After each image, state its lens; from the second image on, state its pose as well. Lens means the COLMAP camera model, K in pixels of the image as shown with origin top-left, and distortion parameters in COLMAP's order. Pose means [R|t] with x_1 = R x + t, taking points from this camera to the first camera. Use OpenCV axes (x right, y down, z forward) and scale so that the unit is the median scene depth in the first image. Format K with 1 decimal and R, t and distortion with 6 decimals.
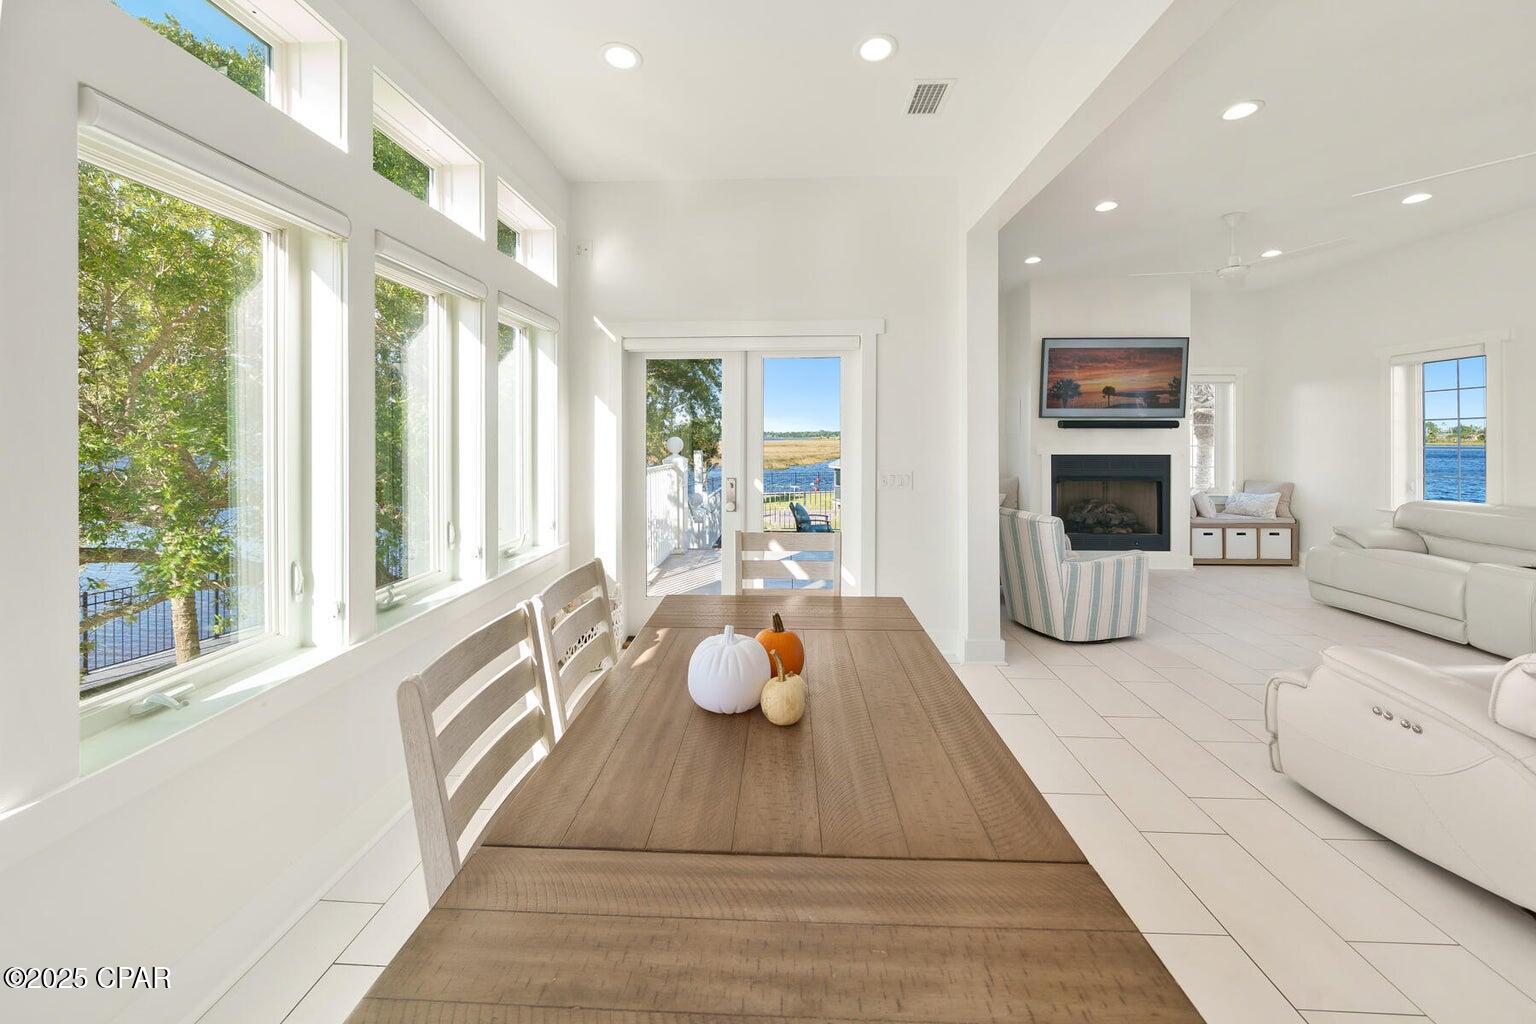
lens RADIAL K [[557.3, 0, 755.7], [0, 557.3, 440.3], [0, 0, 1]] dist [-0.007515, 0.000011]
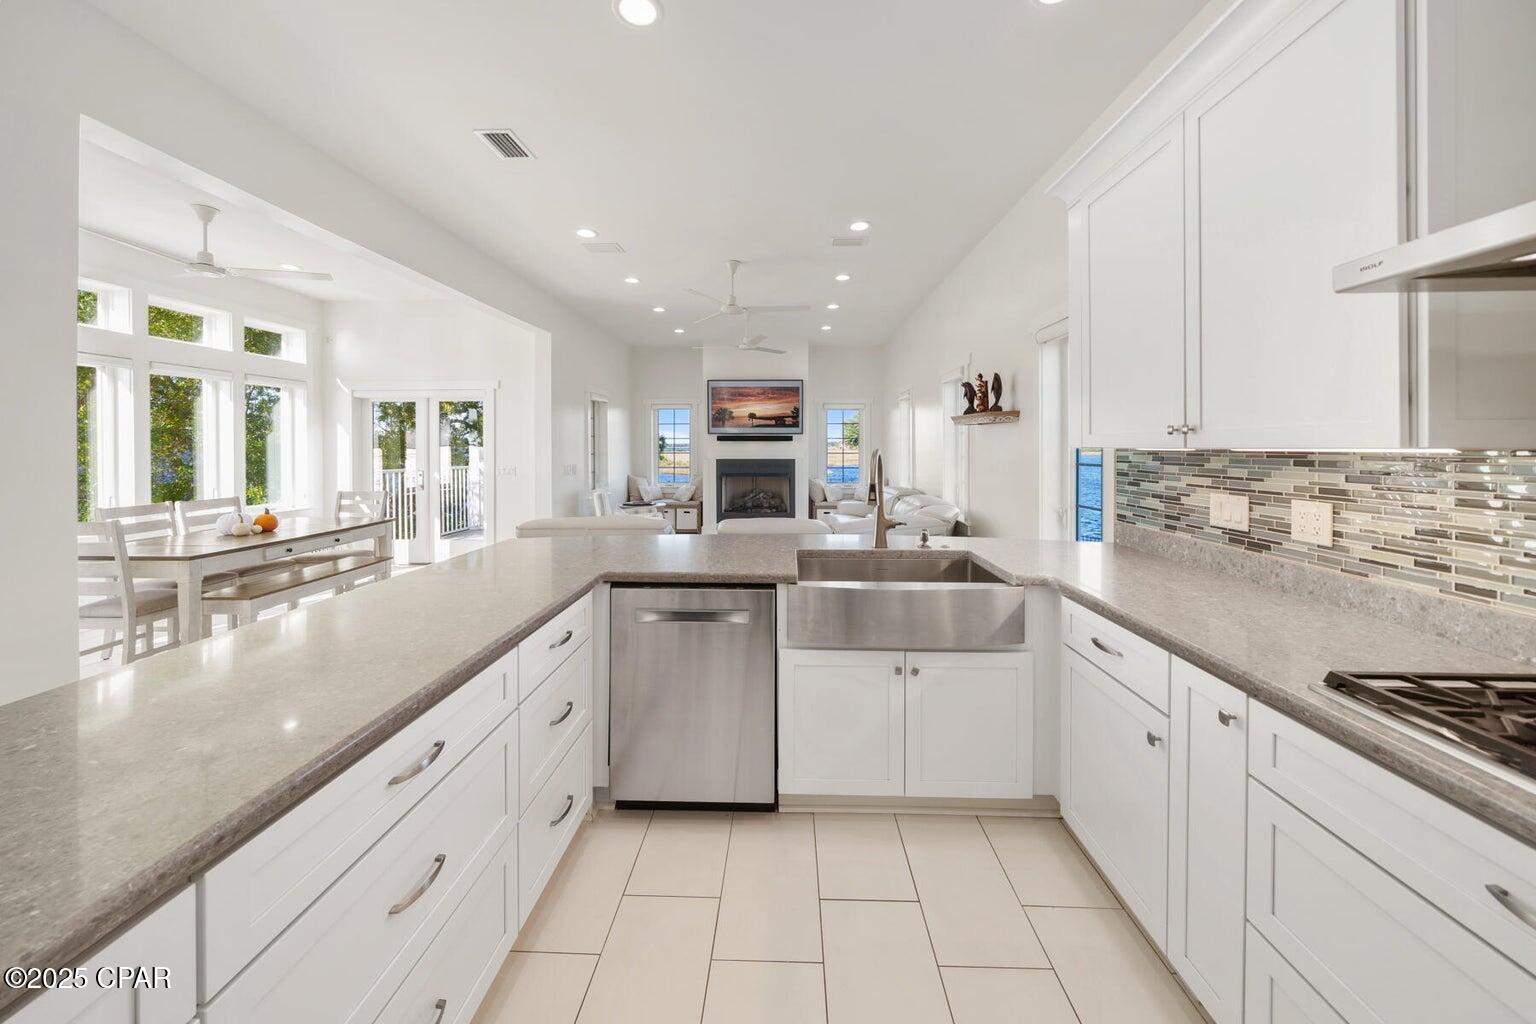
lens RADIAL K [[557.3, 0, 770.9], [0, 557.3, 455.6], [0, 0, 1]] dist [-0.007515, 0.000011]
pose [[0.999959, -0.000057, 0.009027, 0.672111], [-0.000016, 0.999967, 0.008154, 0.005237], [-0.009027, -0.008154, 0.999926, -0.483462]]
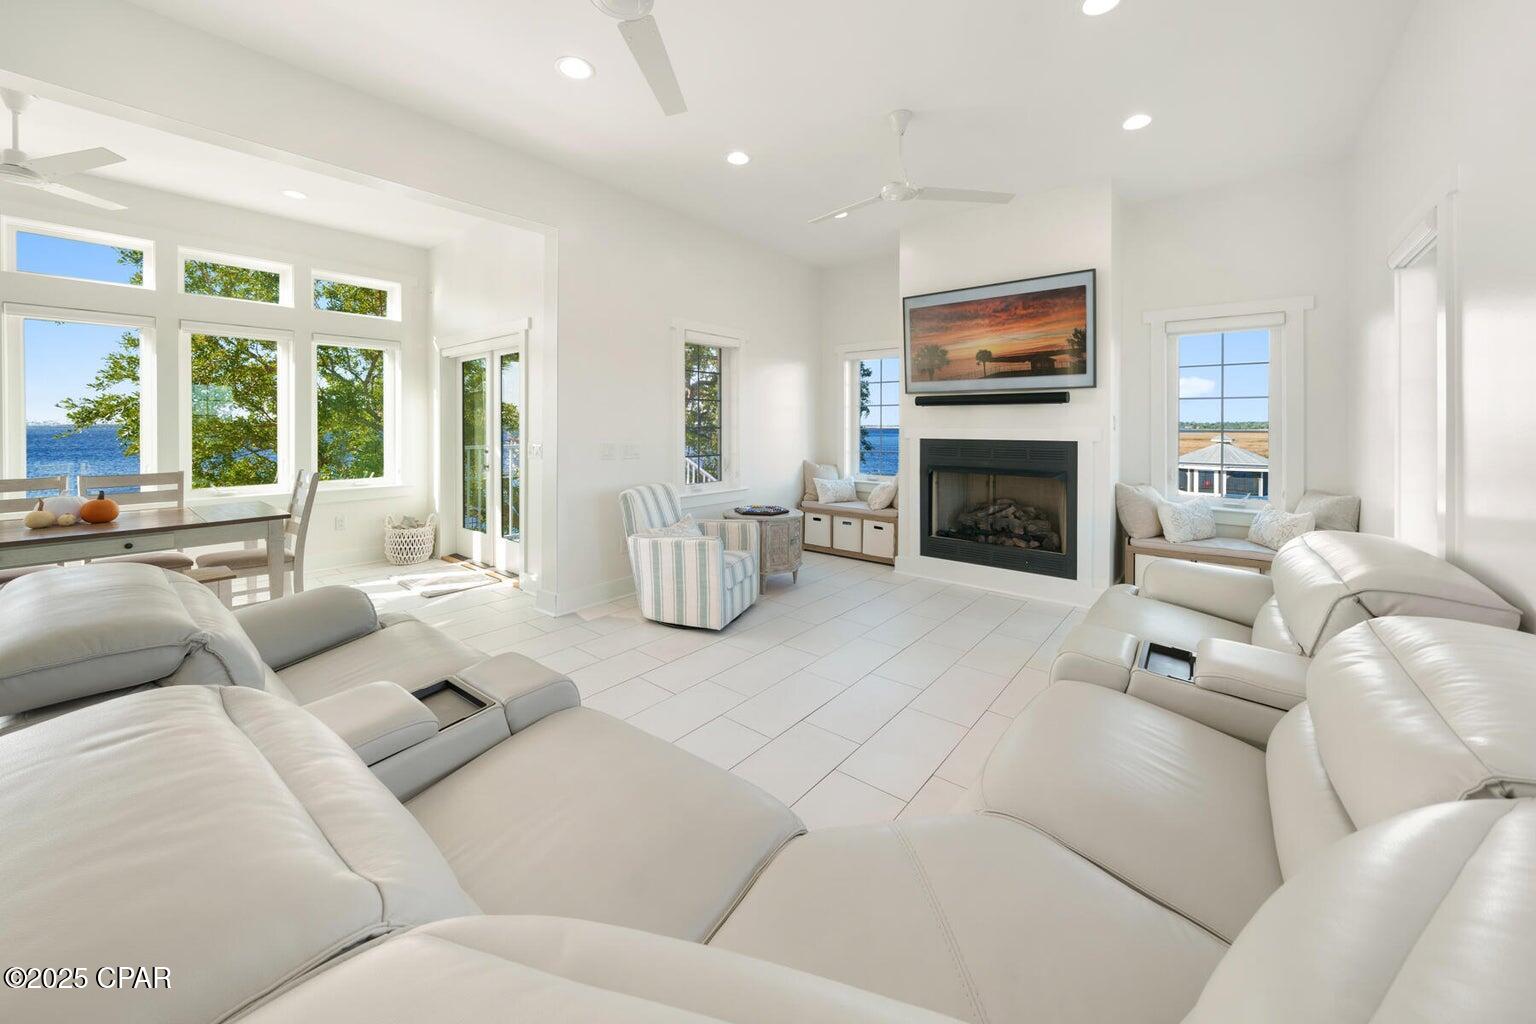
lens RADIAL K [[557.3, 0, 772.6], [0, 557.3, 431.4], [0, 0, 1]] dist [-0.007515, 0.000011]
pose [[0.802102, 0.008651, -0.597124, 0.859689], [-0.009236, 0.999955, 0.002082, 0.015837], [0.597115, 0.003845, 0.802146, 0.214971]]
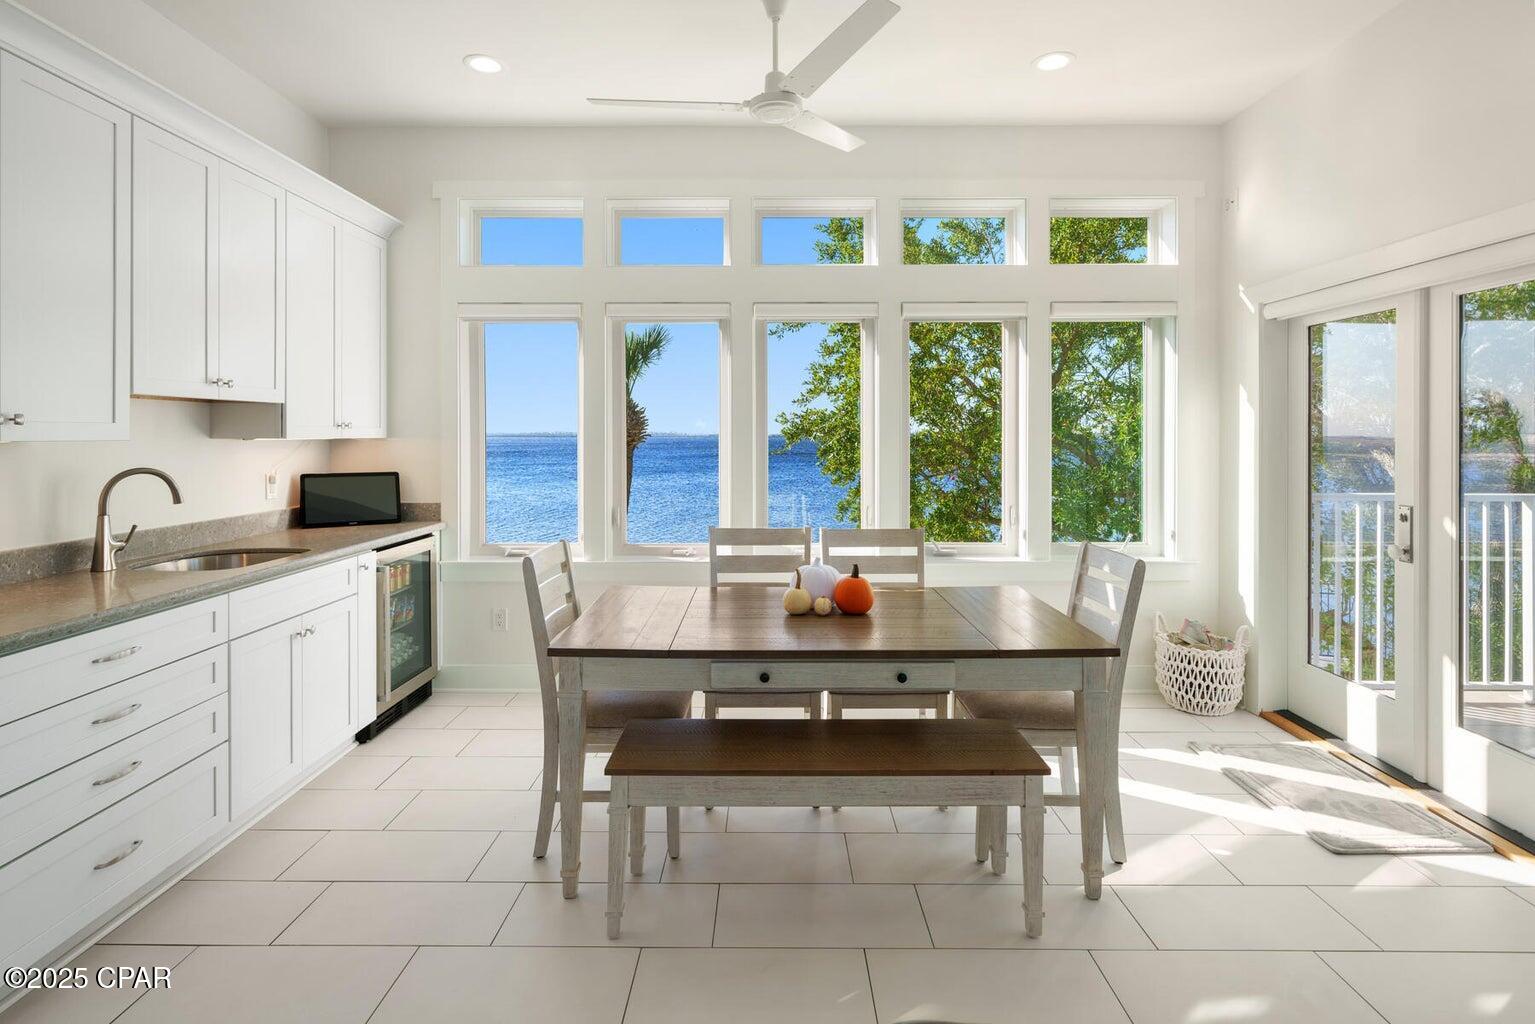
lens RADIAL K [[749.1, 0, 770.2], [0, 749.1, 437.9], [0, 0, 1]] dist [0.016416, 0.000887]
pose [[0.054573, 0.010445, -0.998455, 0.476217], [-0.011593, 0.999885, 0.009826, -0.002939], [0.998442, 0.011039, 0.054688, 0.174066]]
